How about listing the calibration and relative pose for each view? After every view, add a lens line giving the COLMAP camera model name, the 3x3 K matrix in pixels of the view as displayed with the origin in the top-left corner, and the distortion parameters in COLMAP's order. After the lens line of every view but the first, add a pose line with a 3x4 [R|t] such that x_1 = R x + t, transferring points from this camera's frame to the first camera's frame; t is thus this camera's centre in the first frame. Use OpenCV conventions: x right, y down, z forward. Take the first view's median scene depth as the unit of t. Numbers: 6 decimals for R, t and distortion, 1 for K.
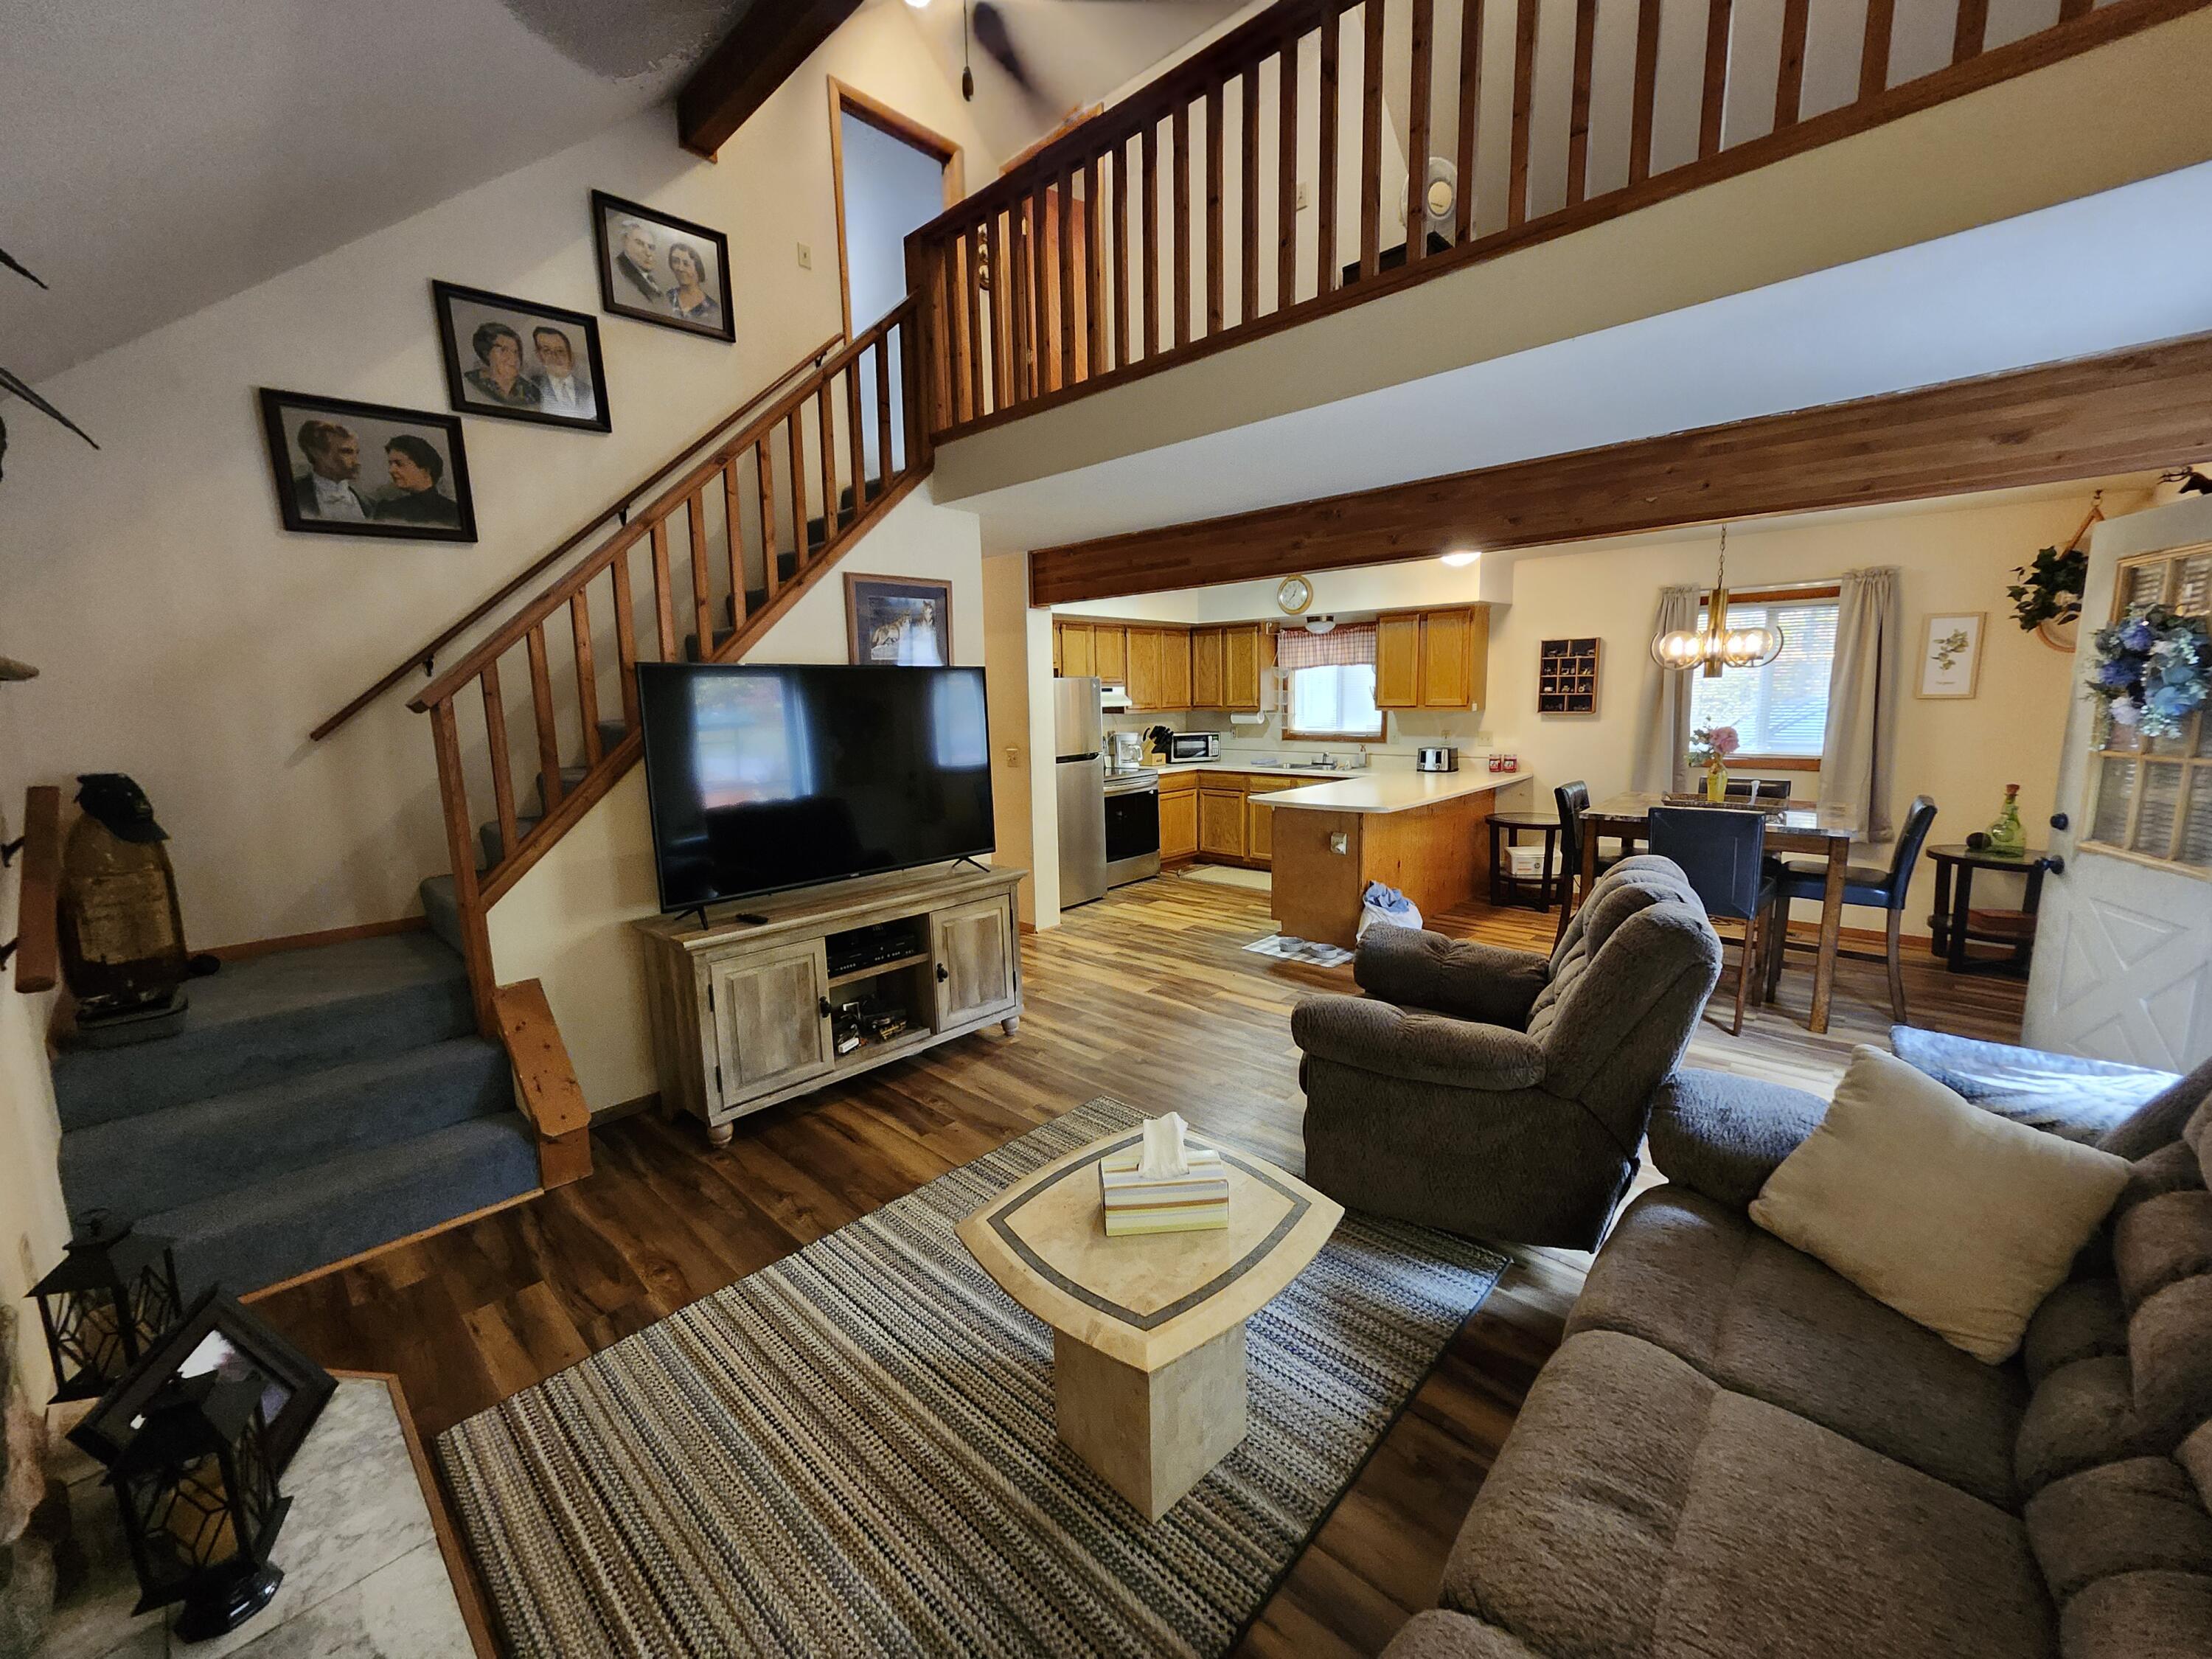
lens RADIAL K [[903.5, 0, 1105.0], [0, 903.5, 820.7], [0, 0, 1]] dist [0.024916, 0.000425]
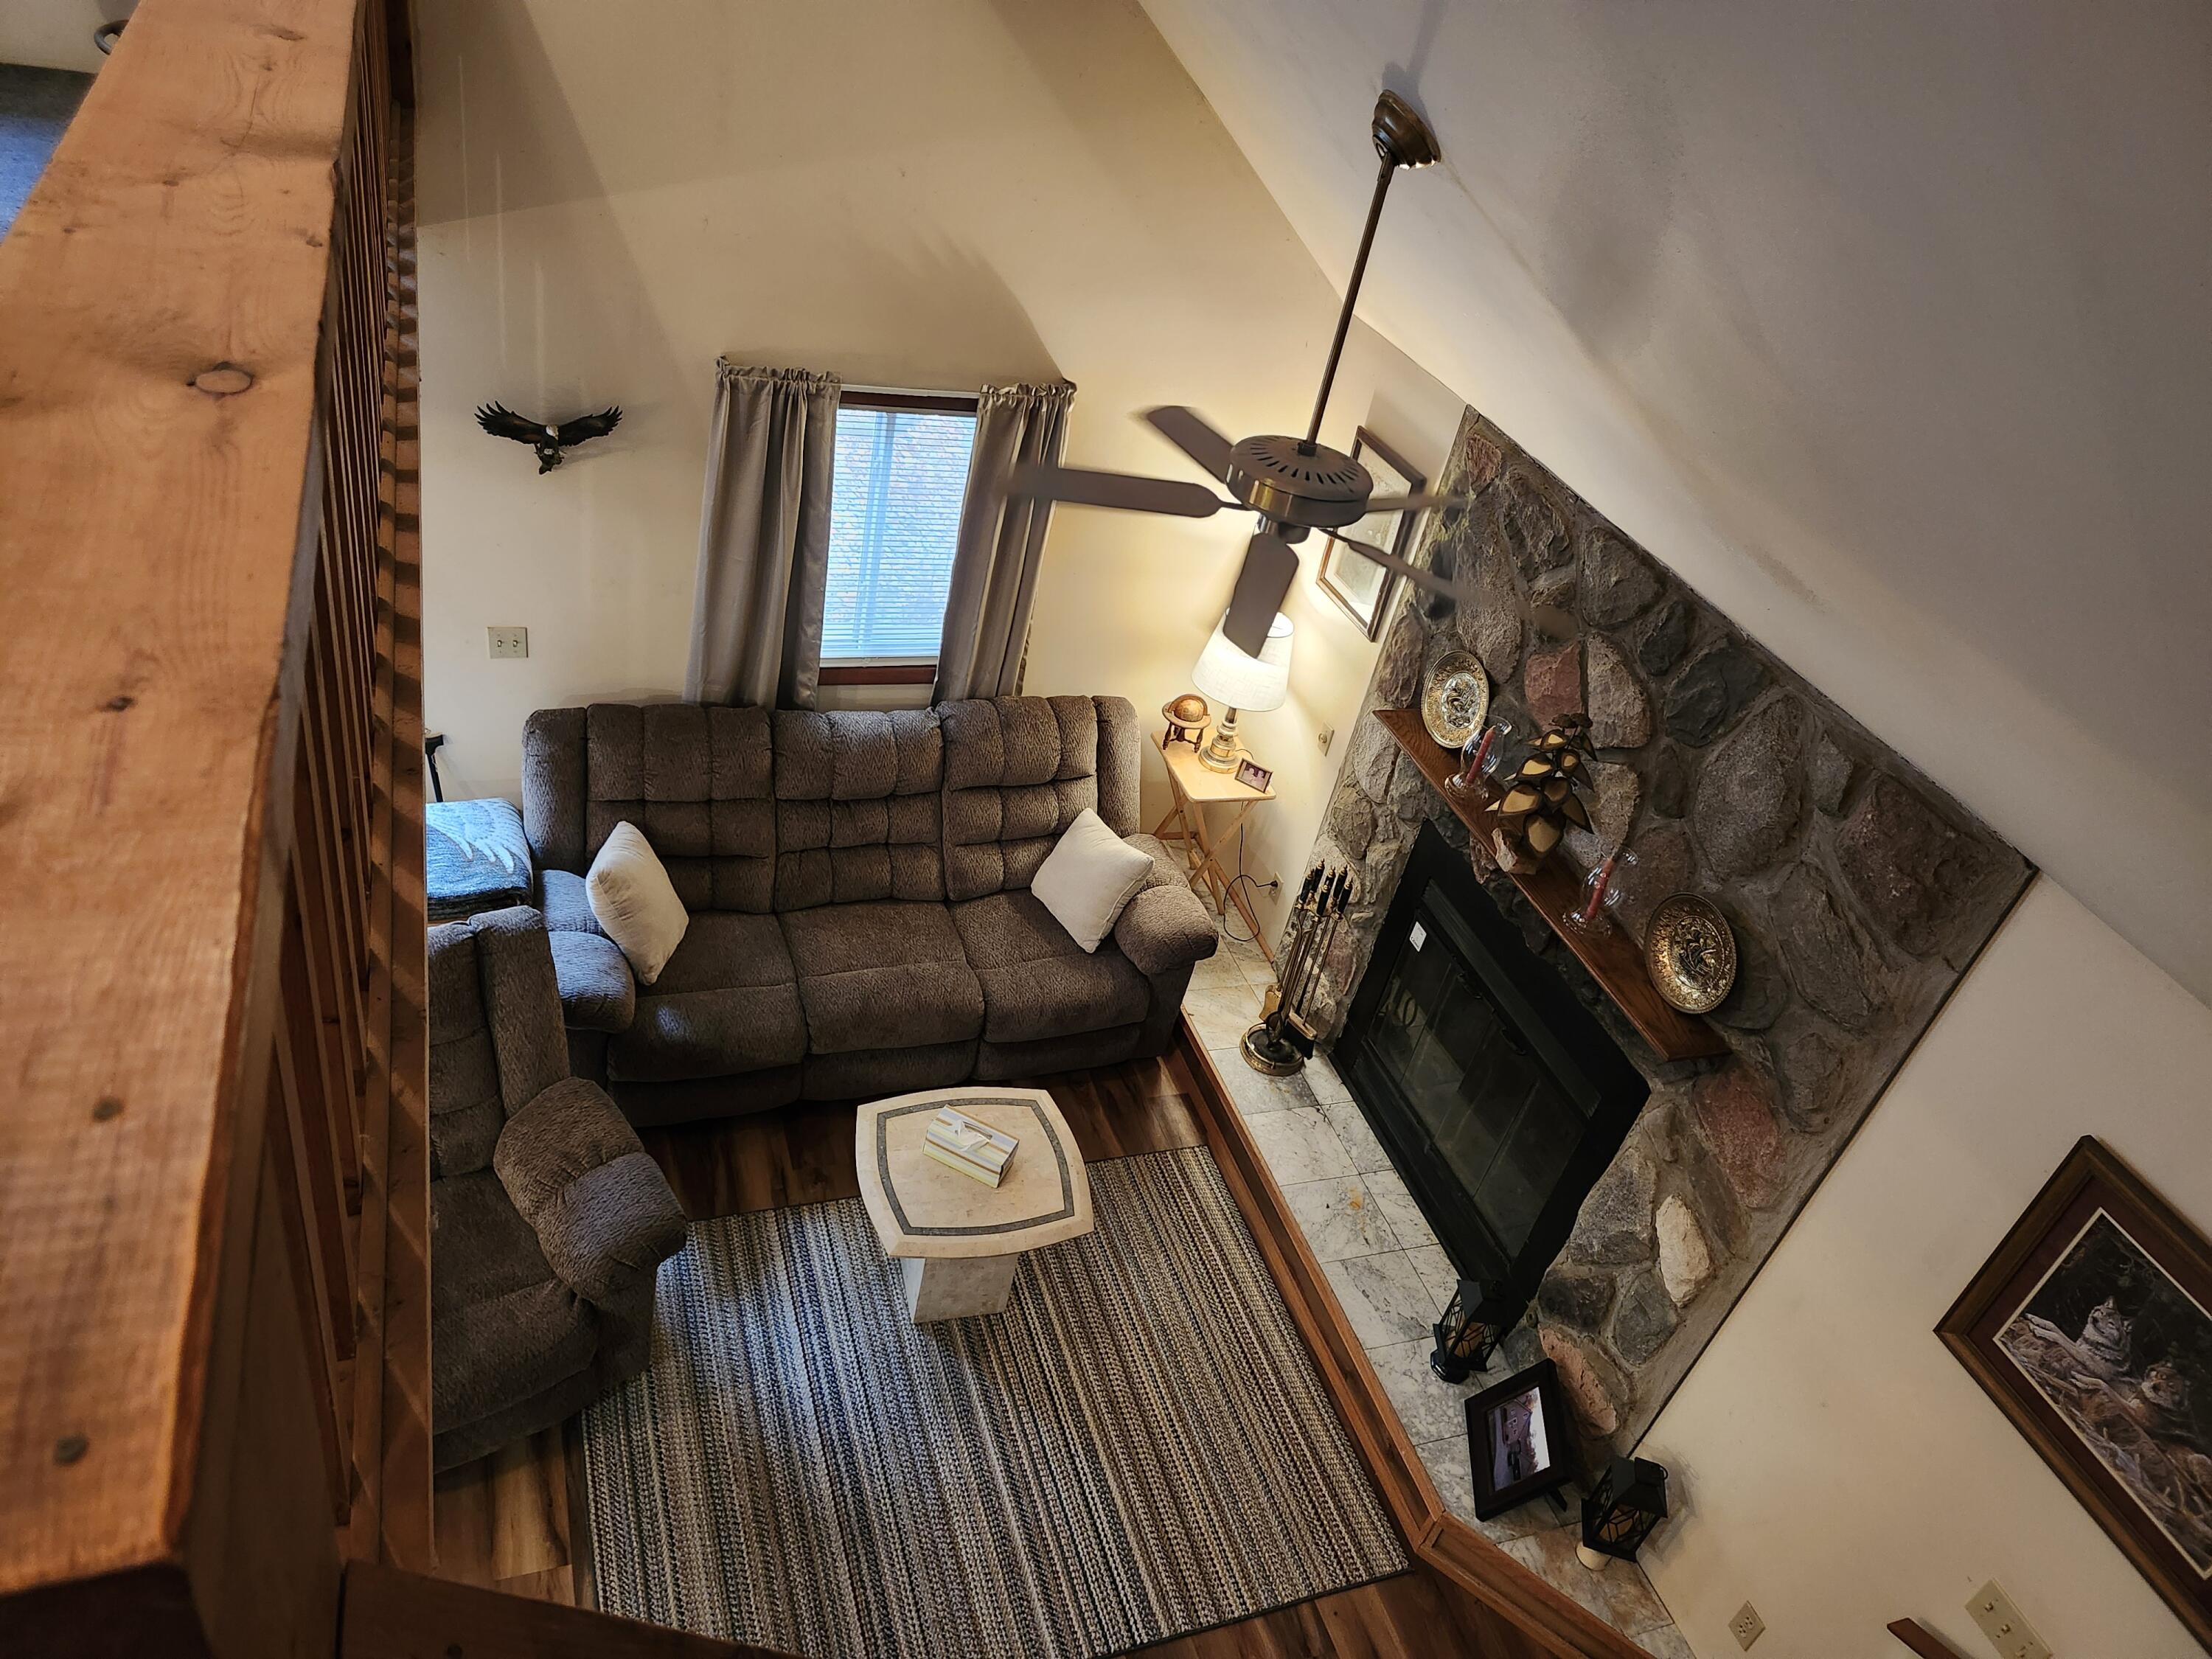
lens RADIAL K [[1587.4, 0, 1107.9], [0, 1587.4, 839.7], [0, 0, 1]] dist [0.250977, -0.214446]
pose [[-0.879334, -0.387147, 0.277288, -0.659175], [-0.107690, 0.728867, 0.676133, -1.711214], [-0.463868, 0.564686, -0.682610, 2.411710]]
